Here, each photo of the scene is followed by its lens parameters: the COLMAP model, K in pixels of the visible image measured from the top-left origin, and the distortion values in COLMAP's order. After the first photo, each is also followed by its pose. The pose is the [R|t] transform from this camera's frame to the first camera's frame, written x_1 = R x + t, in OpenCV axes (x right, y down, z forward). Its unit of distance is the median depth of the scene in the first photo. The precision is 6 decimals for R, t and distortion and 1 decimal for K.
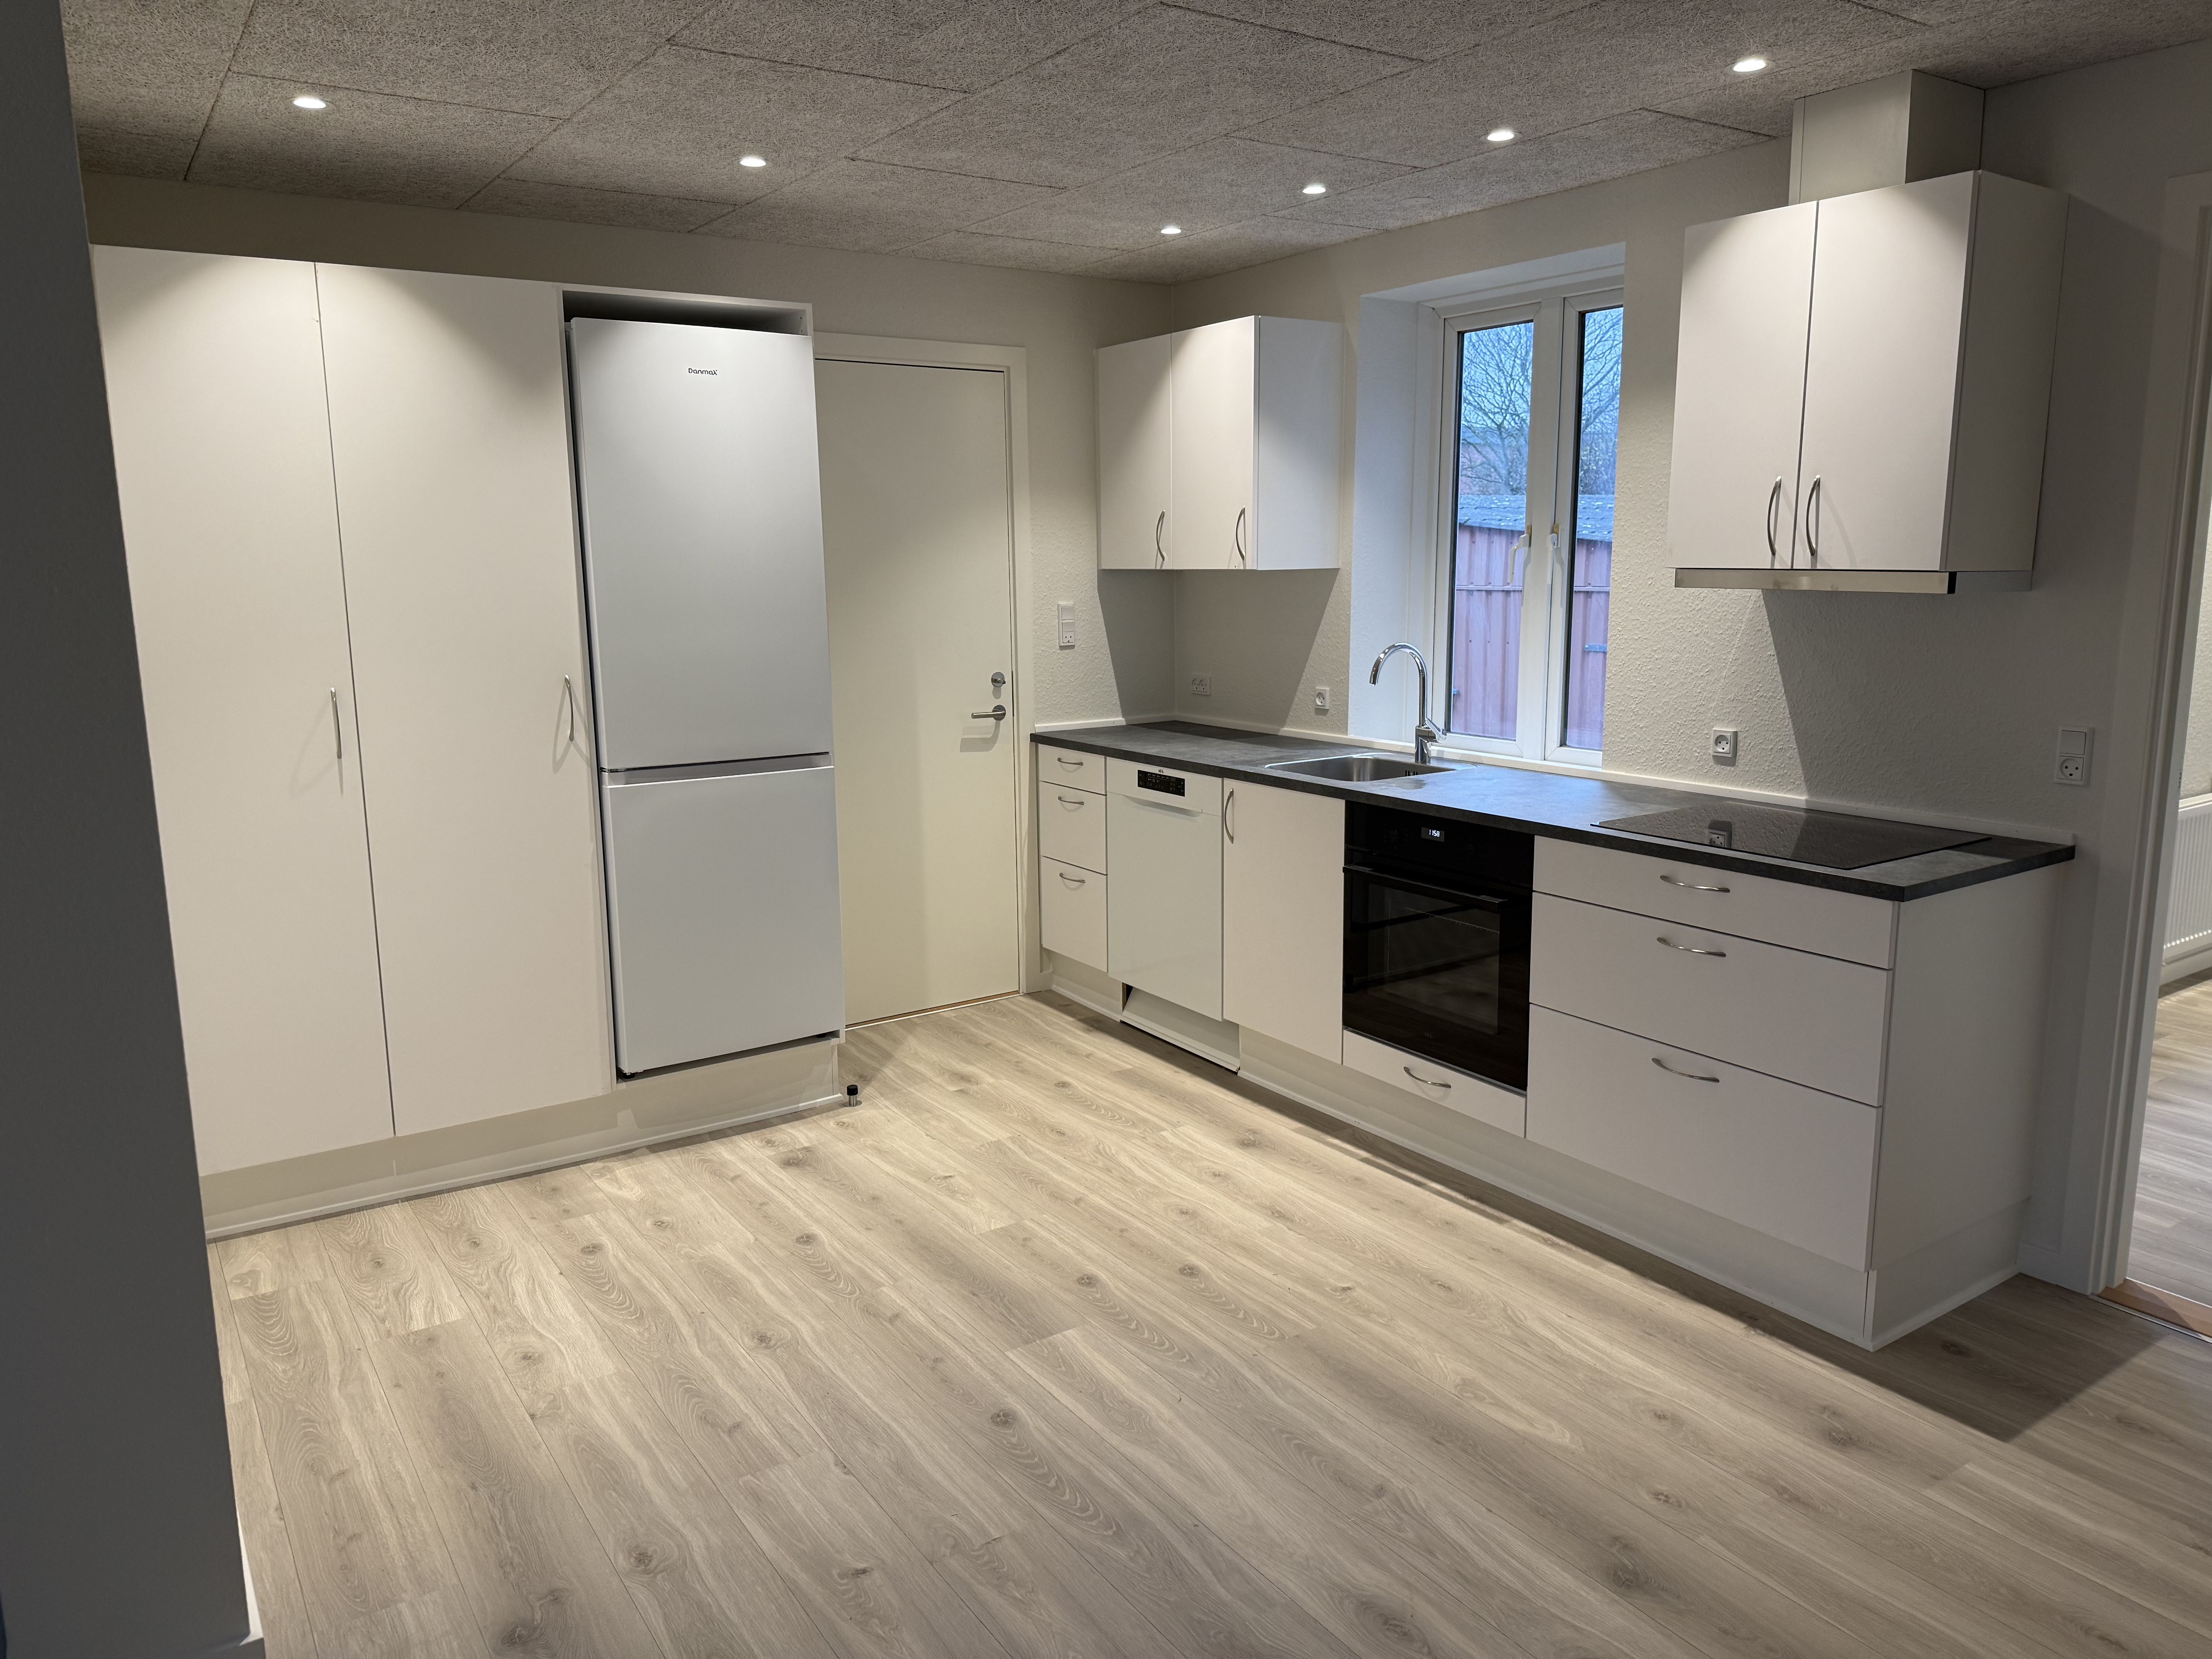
lens RADIAL K [[1549.8, 0, 1105.5], [0, 1549.8, 819.6], [0, 0, 1]] dist [0.030116, -0.028671]
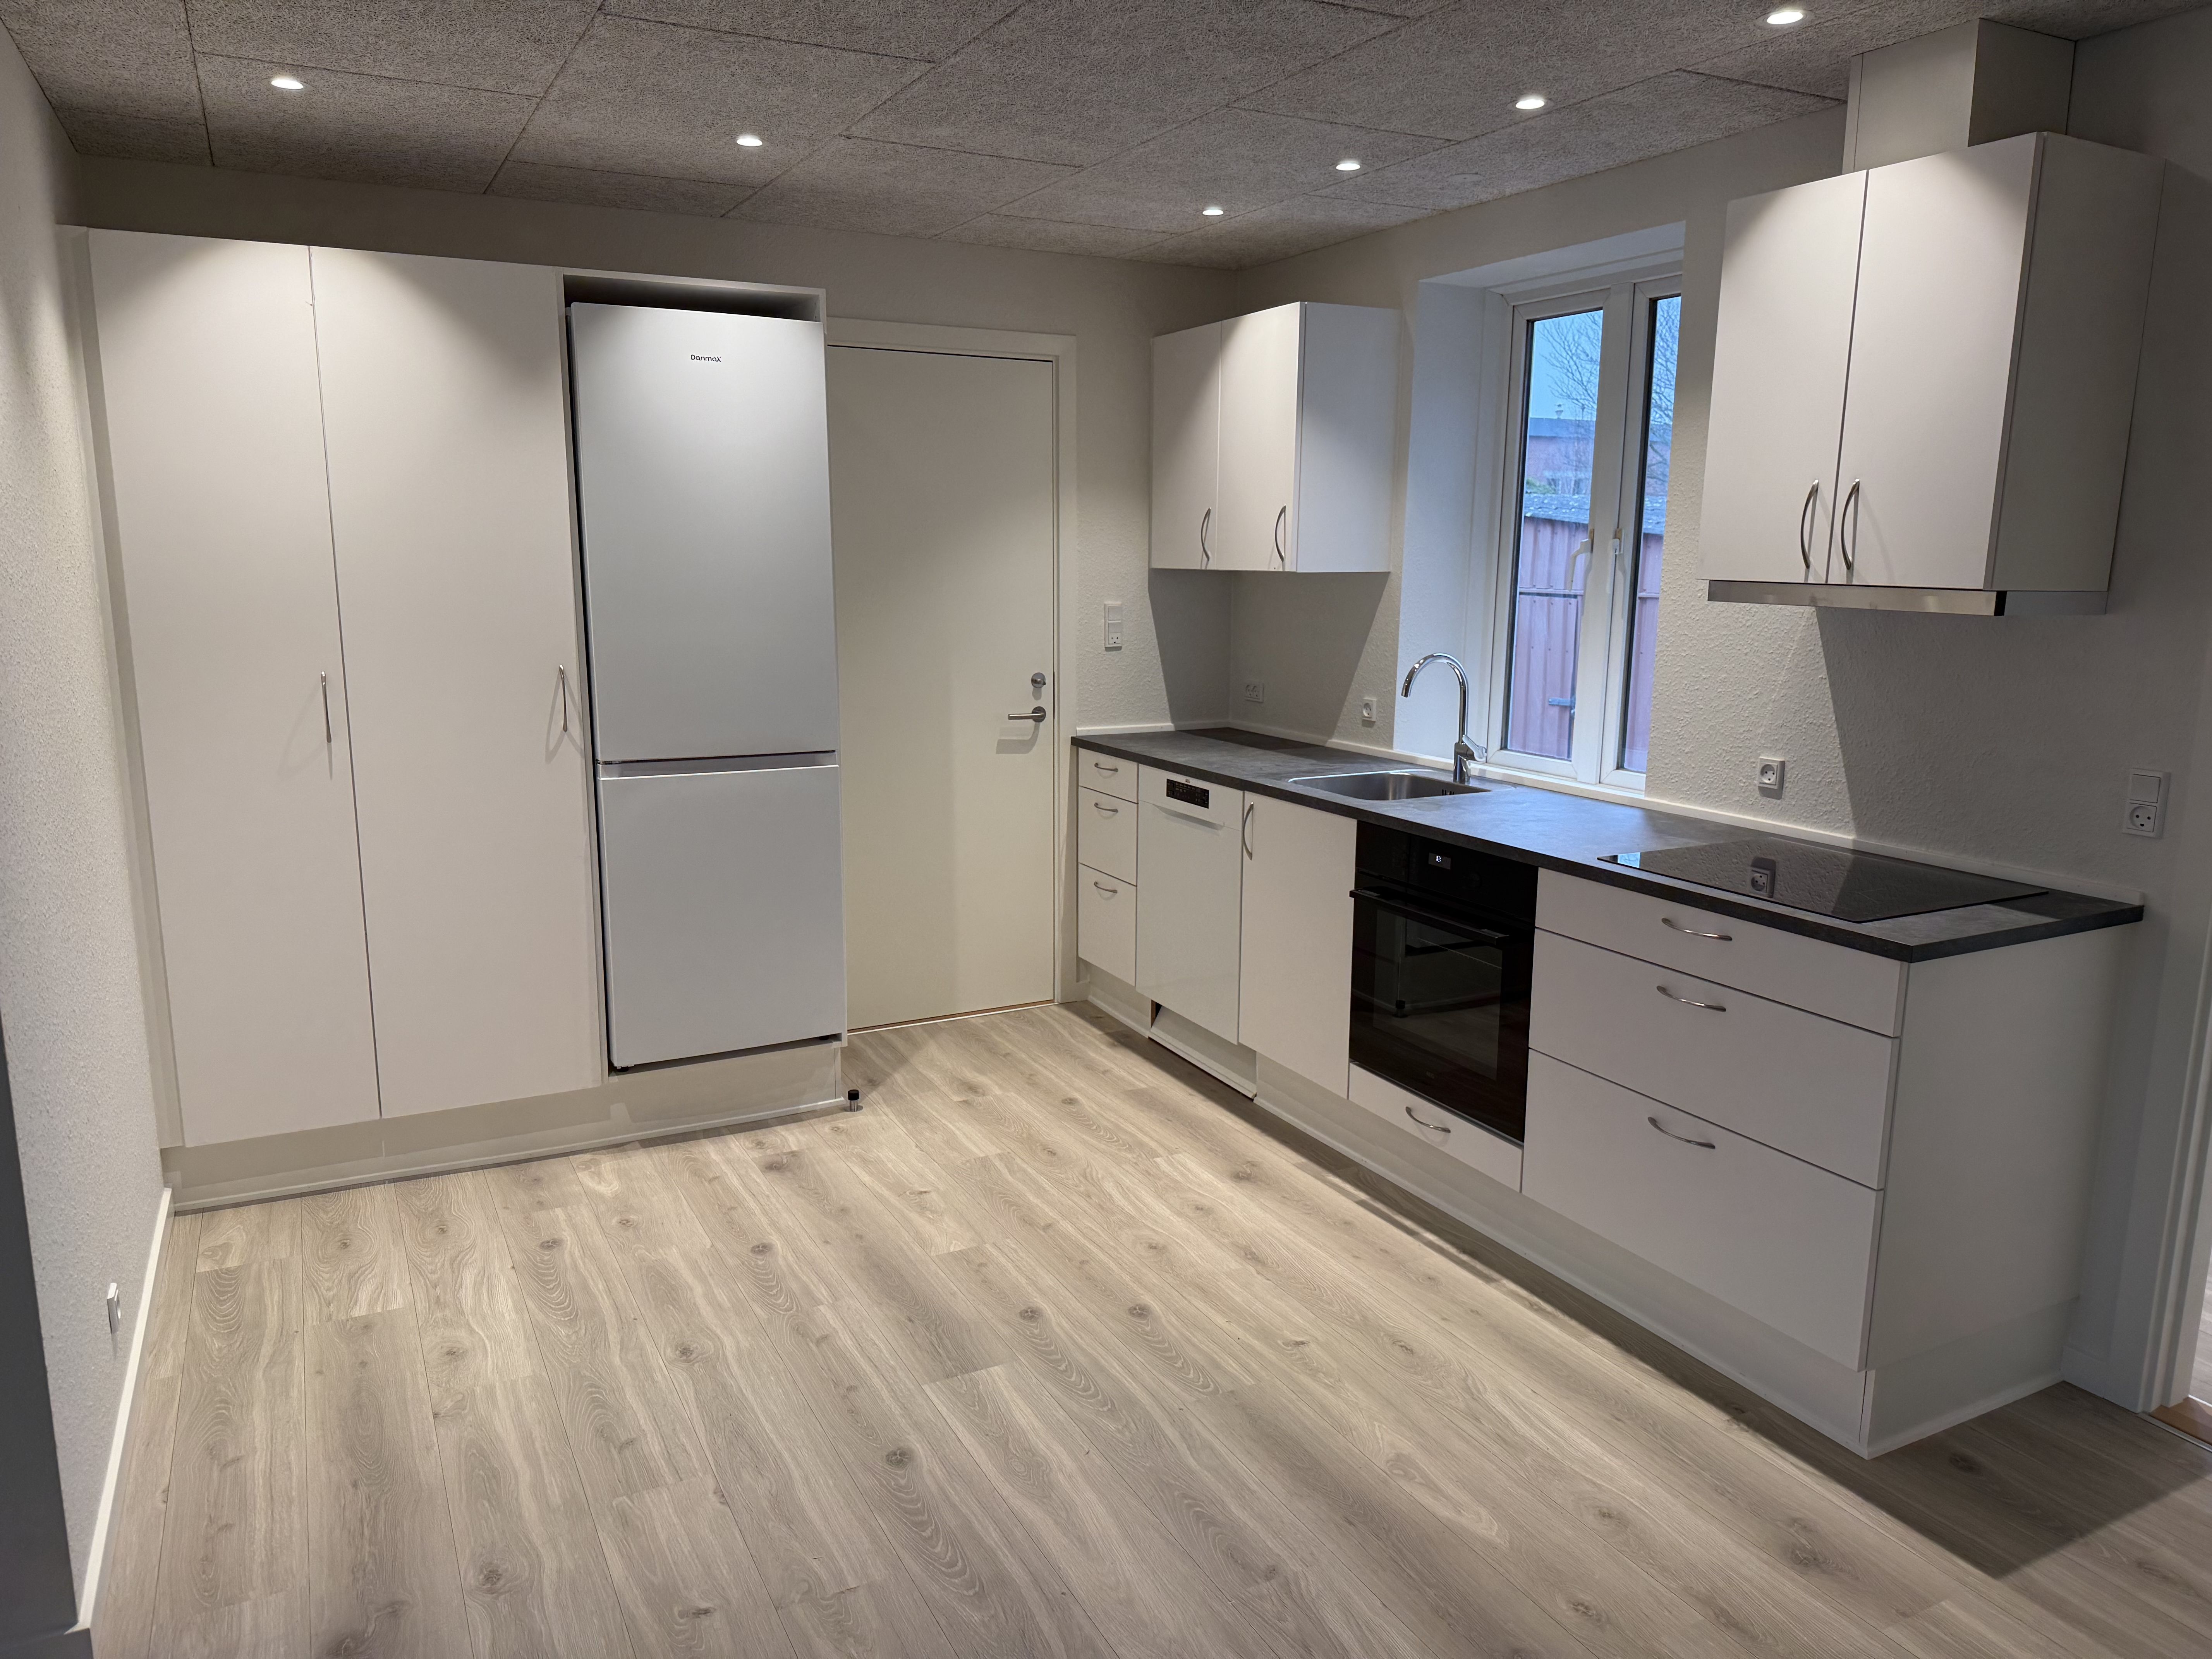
lens RADIAL K [[1549.8, 0, 1105.4], [0, 1549.8, 840.3], [0, 0, 1]] dist [0.030116, -0.028671]
pose [[0.993166, 0.038917, -0.110028, 0.126766], [-0.037220, 0.999155, 0.017432, -0.012888], [0.110614, -0.013218, 0.993776, 0.057474]]
